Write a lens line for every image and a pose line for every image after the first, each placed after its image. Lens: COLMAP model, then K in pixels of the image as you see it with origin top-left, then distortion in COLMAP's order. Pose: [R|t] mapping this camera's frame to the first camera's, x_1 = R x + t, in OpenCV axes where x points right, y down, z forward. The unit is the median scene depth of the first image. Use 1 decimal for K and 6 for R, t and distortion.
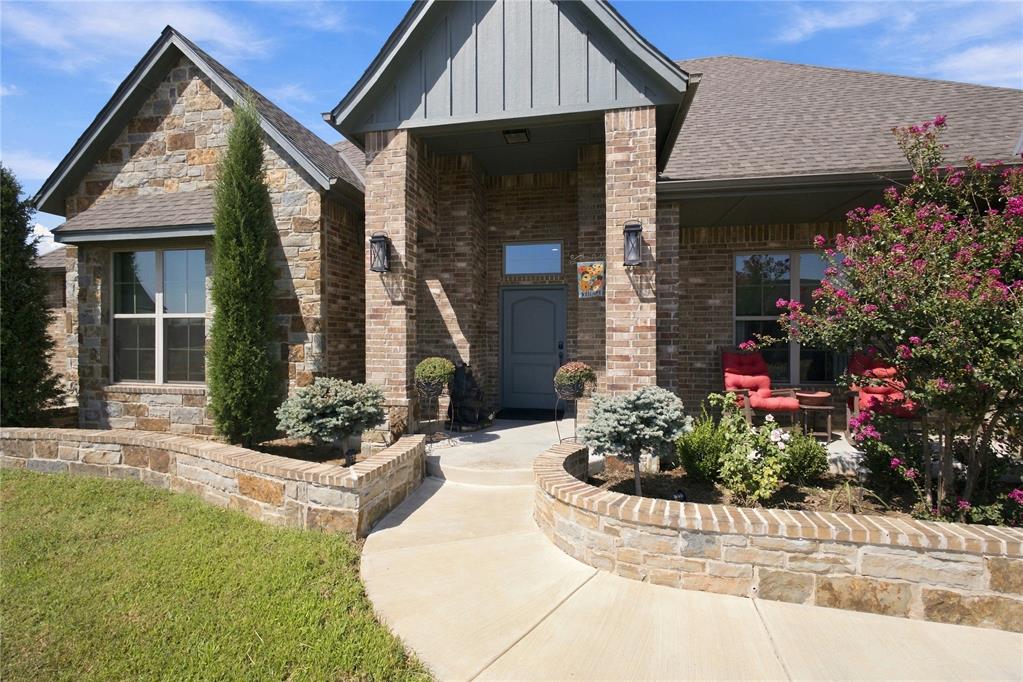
lens RADIAL K [[436.5, 0, 512.8], [0, 436.5, 338.0], [0, 0, 1]] dist [-0.009179, 0.002889]
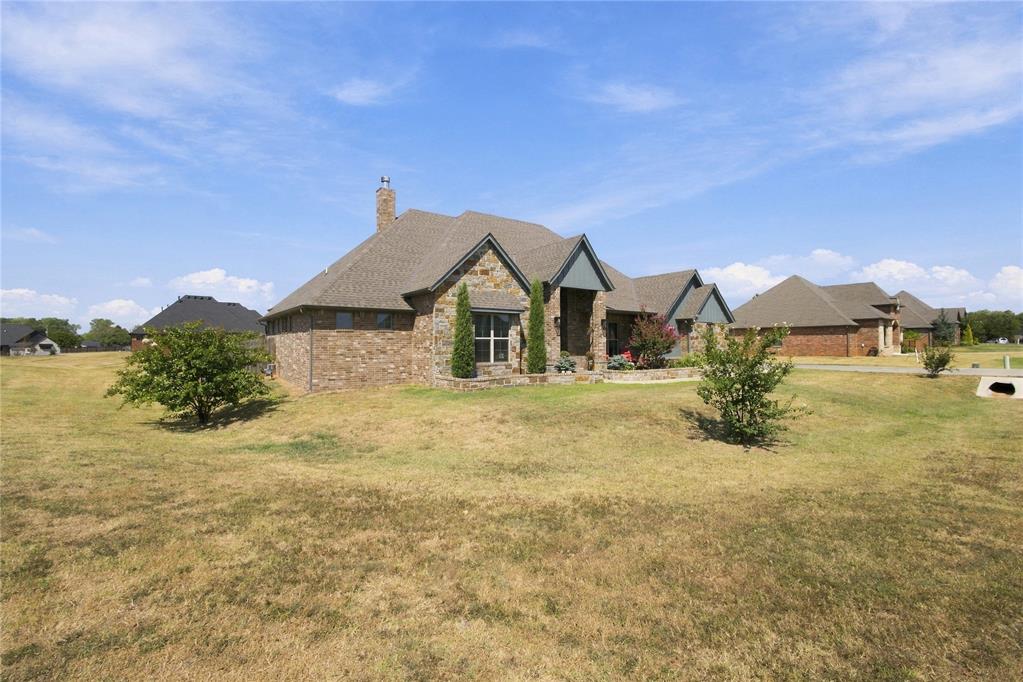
lens RADIAL K [[436.5, 0, 512.5], [0, 436.5, 336.9], [0, 0, 1]] dist [-0.009179, 0.002889]
pose [[0.680375, 0.008554, 0.732814, -3.088973], [0.003650, 0.999880, -0.015060, -0.019132], [-0.732855, 0.012921, 0.680262, -1.110781]]
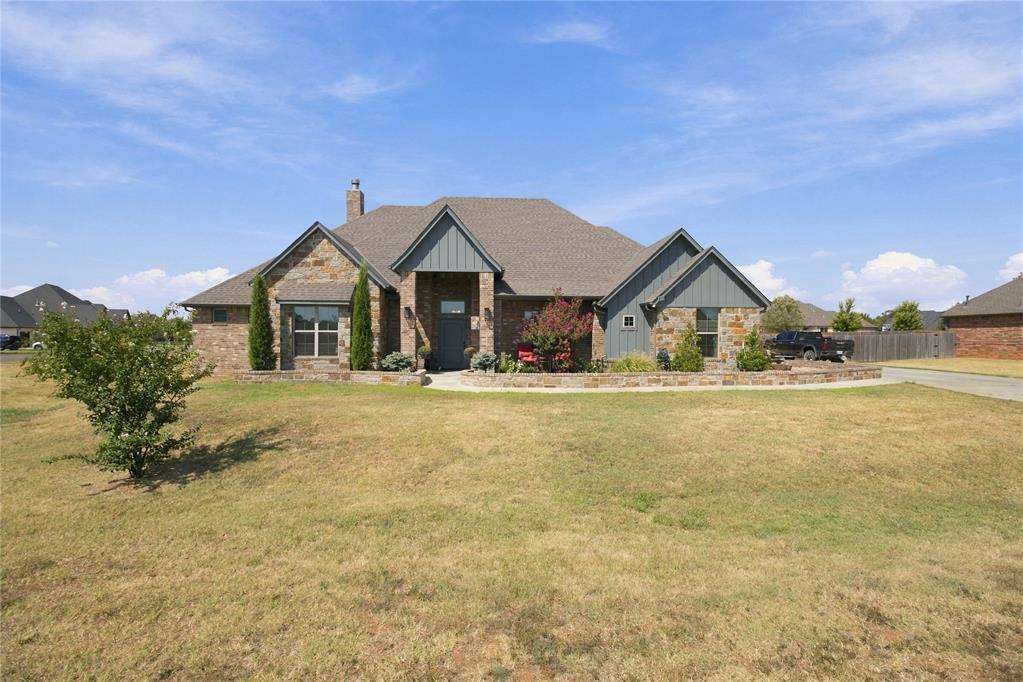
lens RADIAL K [[436.5, 0, 508.0], [0, 436.5, 341.0], [0, 0, 1]] dist [-0.009179, 0.002889]
pose [[0.972880, 0.001323, 0.231307, -0.317570], [-0.004459, 0.999905, 0.013034, -0.034488], [-0.231268, -0.013712, 0.972793, -2.111259]]
